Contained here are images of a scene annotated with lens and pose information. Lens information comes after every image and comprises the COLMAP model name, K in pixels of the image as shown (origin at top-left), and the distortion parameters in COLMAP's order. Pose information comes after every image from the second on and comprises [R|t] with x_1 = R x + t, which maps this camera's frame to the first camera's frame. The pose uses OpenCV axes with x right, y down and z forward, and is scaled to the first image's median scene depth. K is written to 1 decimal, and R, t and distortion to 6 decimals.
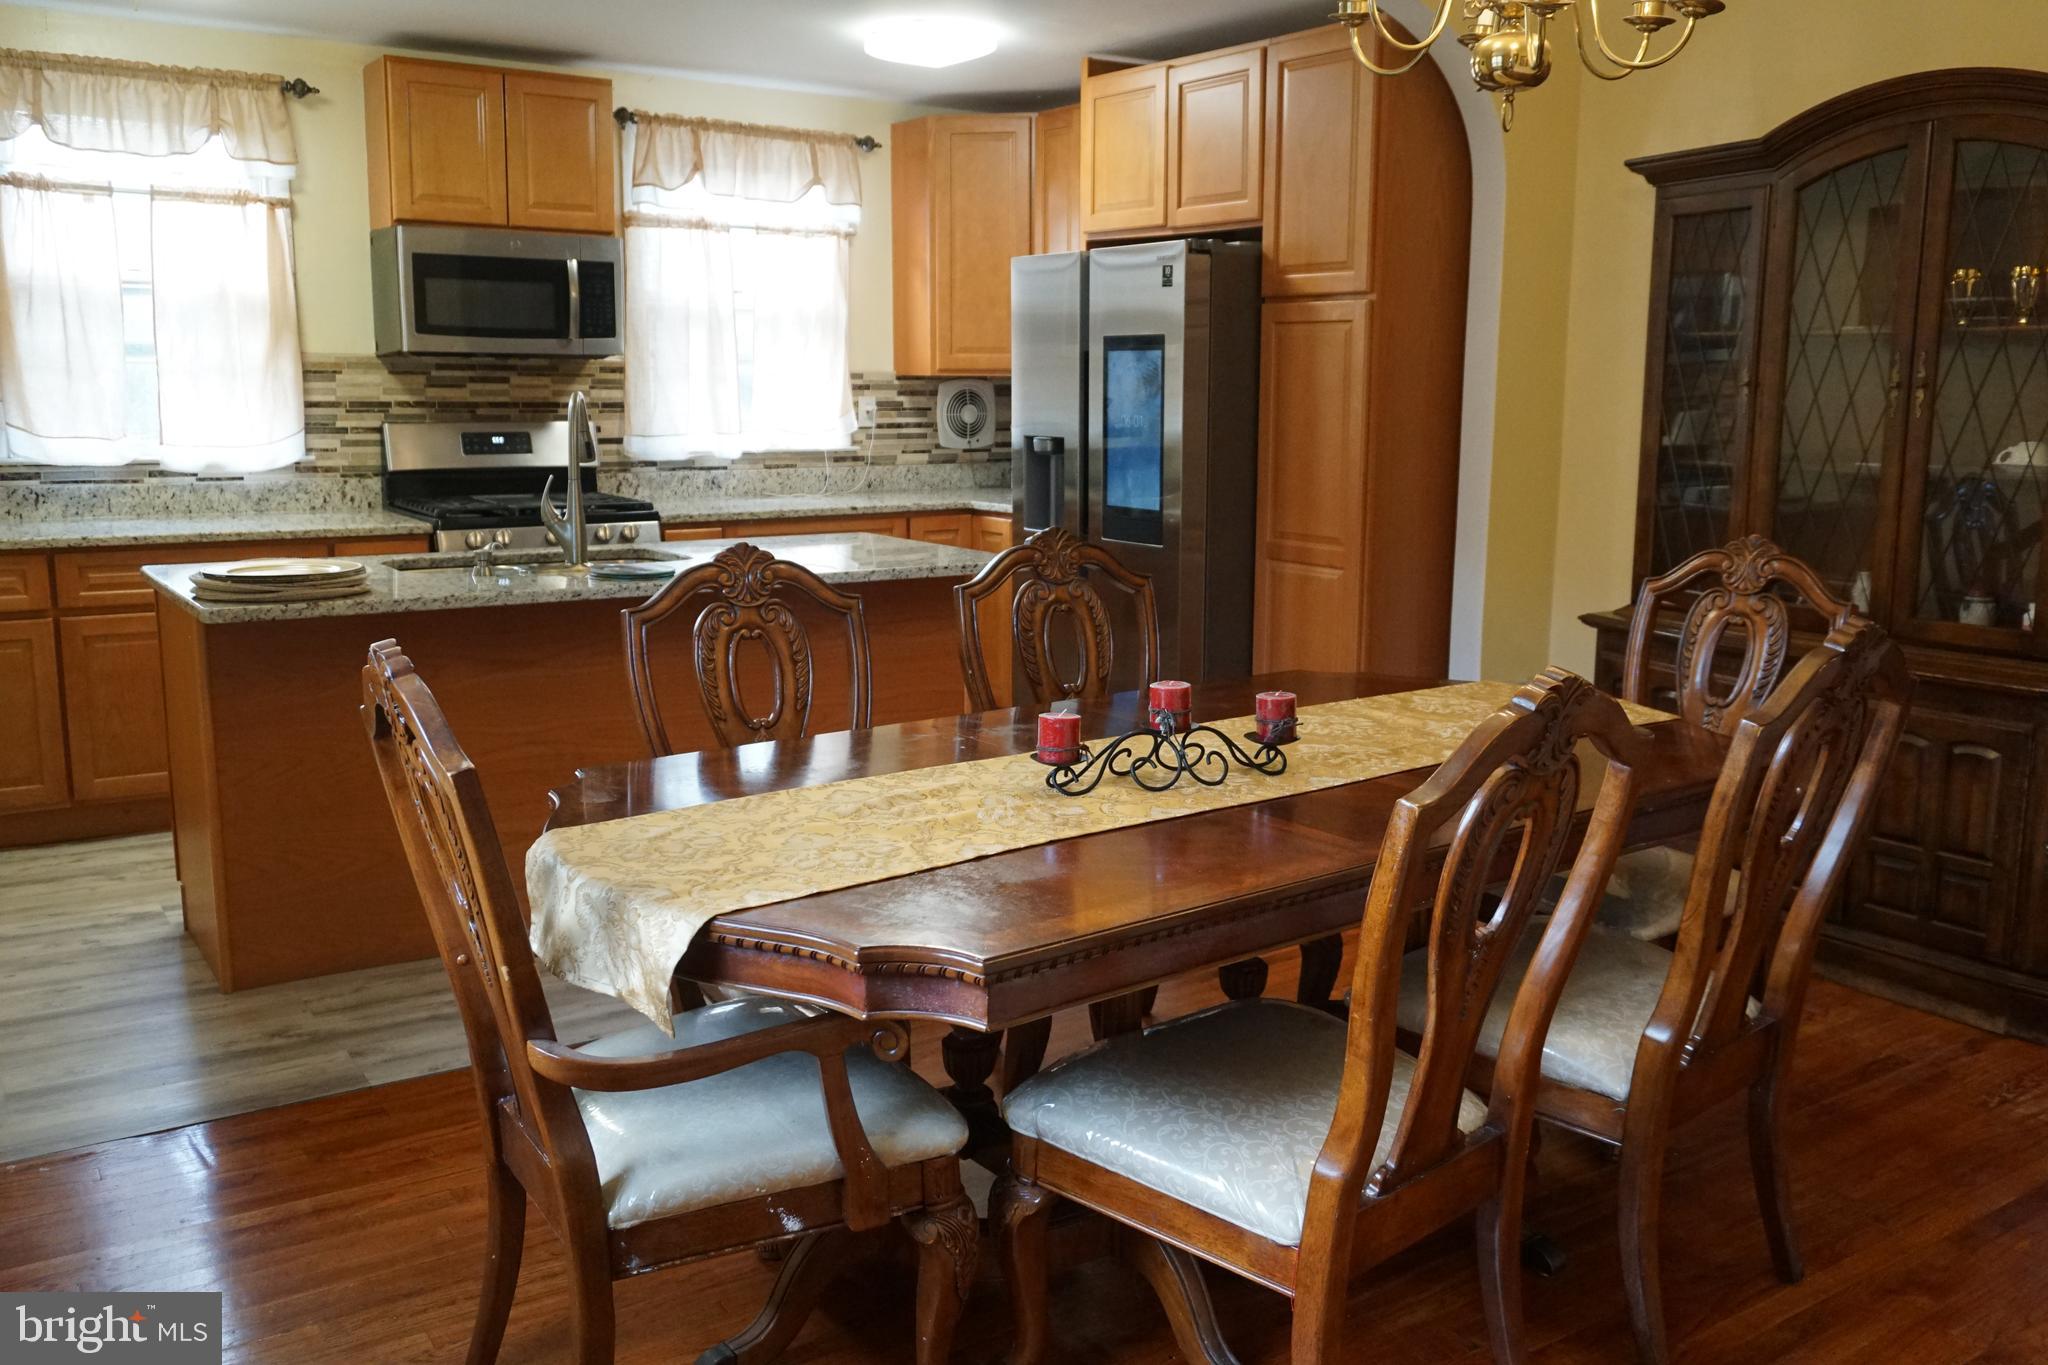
lens RADIAL K [[1728.6, 0, 1031.5], [0, 1728.6, 696.6], [0, 0, 1]] dist [-0.025106, 0.014921]
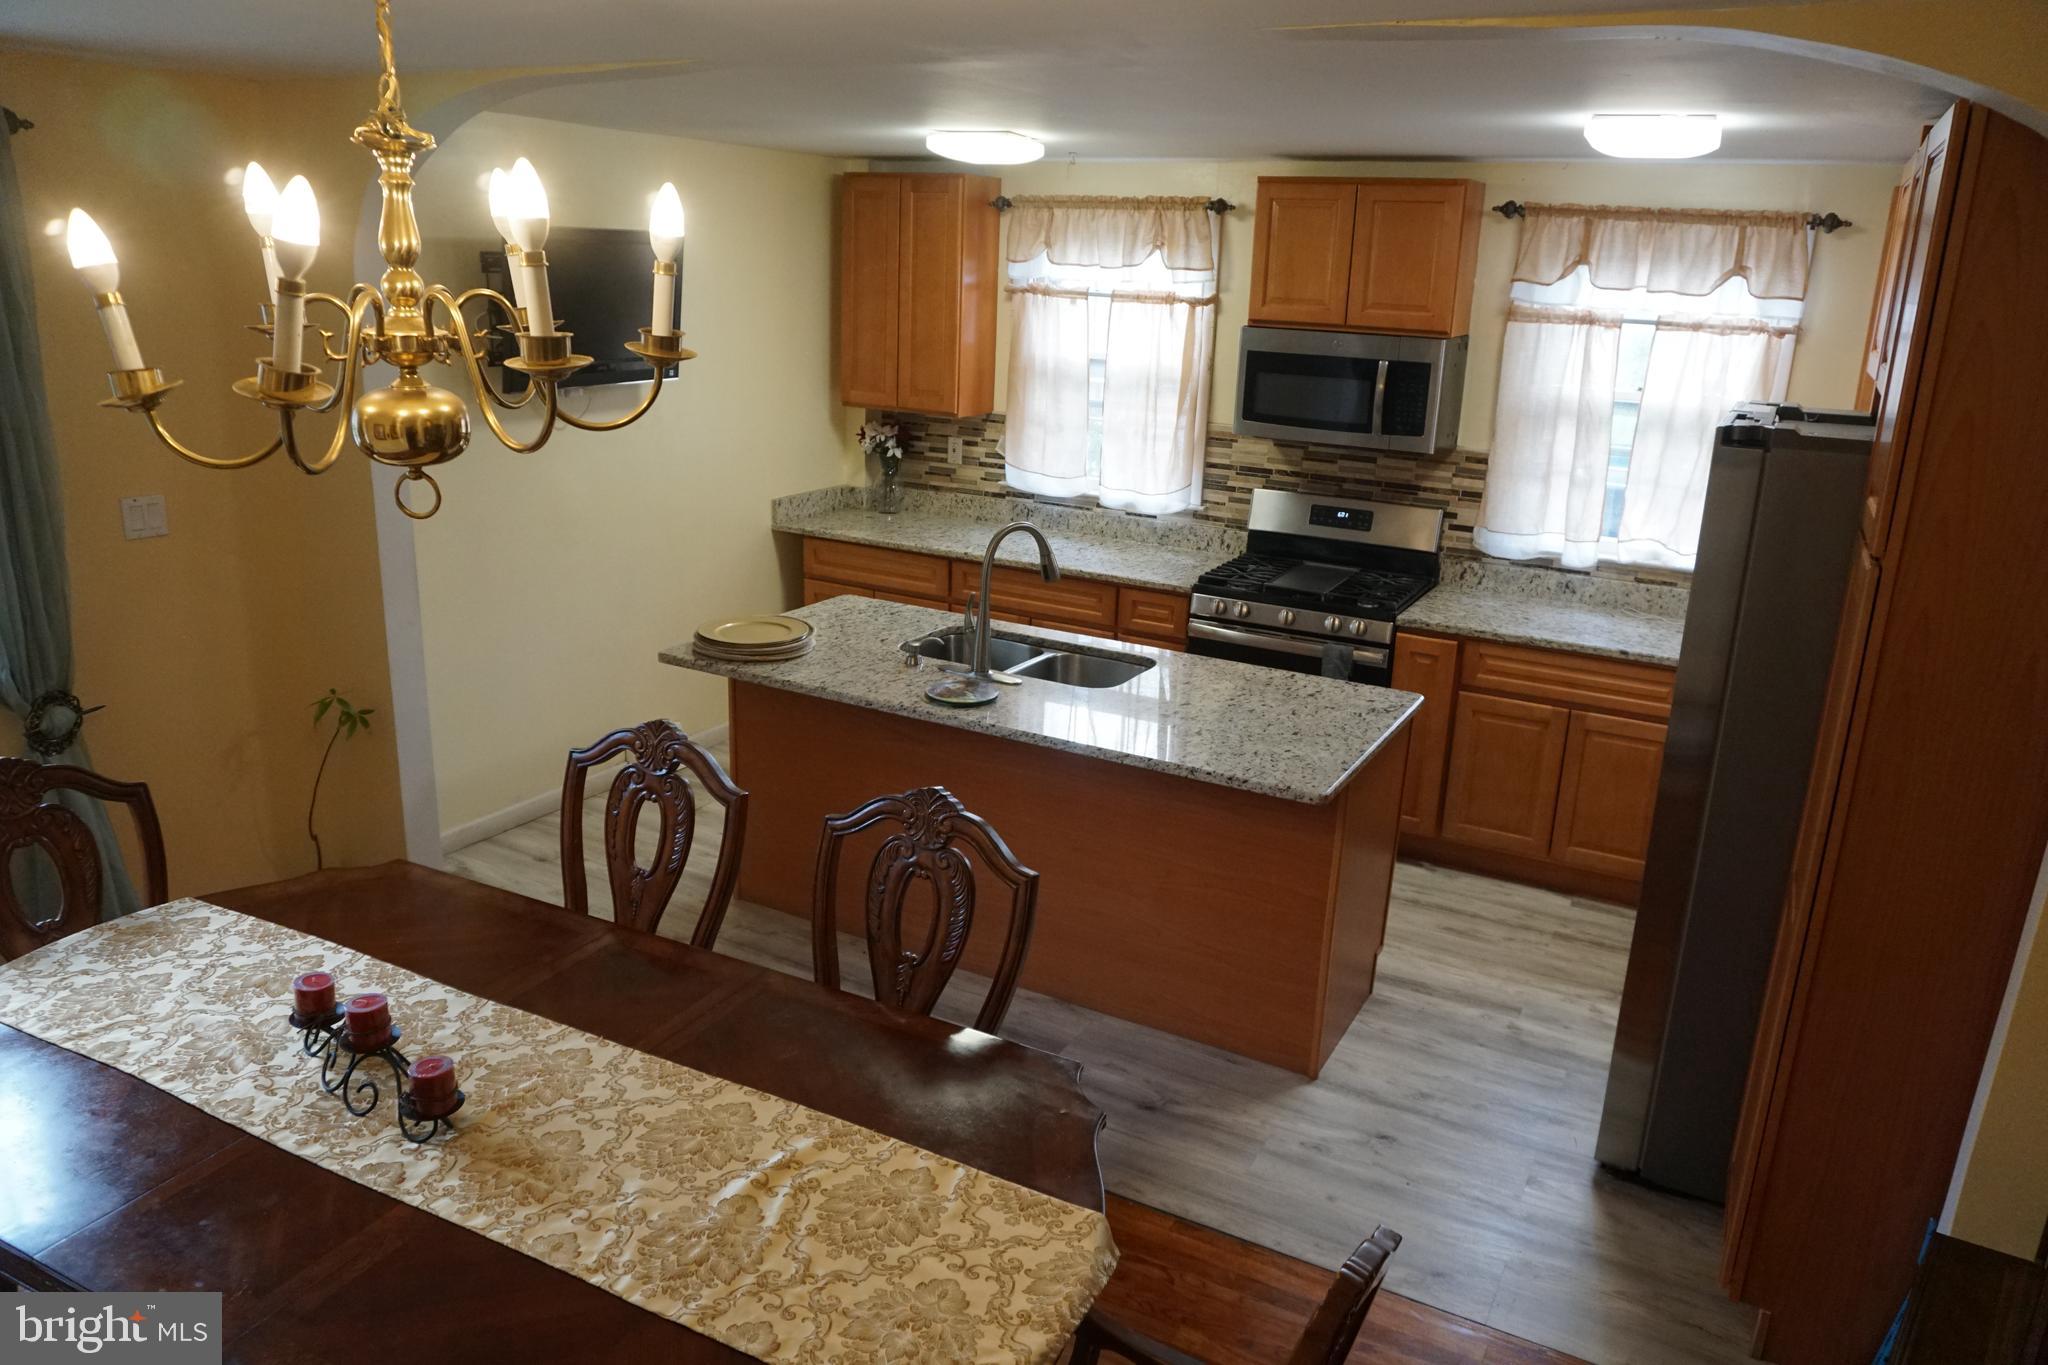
lens RADIAL K [[1377.5, 0, 1023.9], [0, 1377.5, 677.8], [0, 0, 1]] dist [-0.051764, 0.039797]
pose [[0.449074, 0.259636, -0.854940, 0.420000], [-0.191559, 0.962577, 0.191704, -0.198693], [0.872719, 0.077682, 0.482004, 0.455444]]
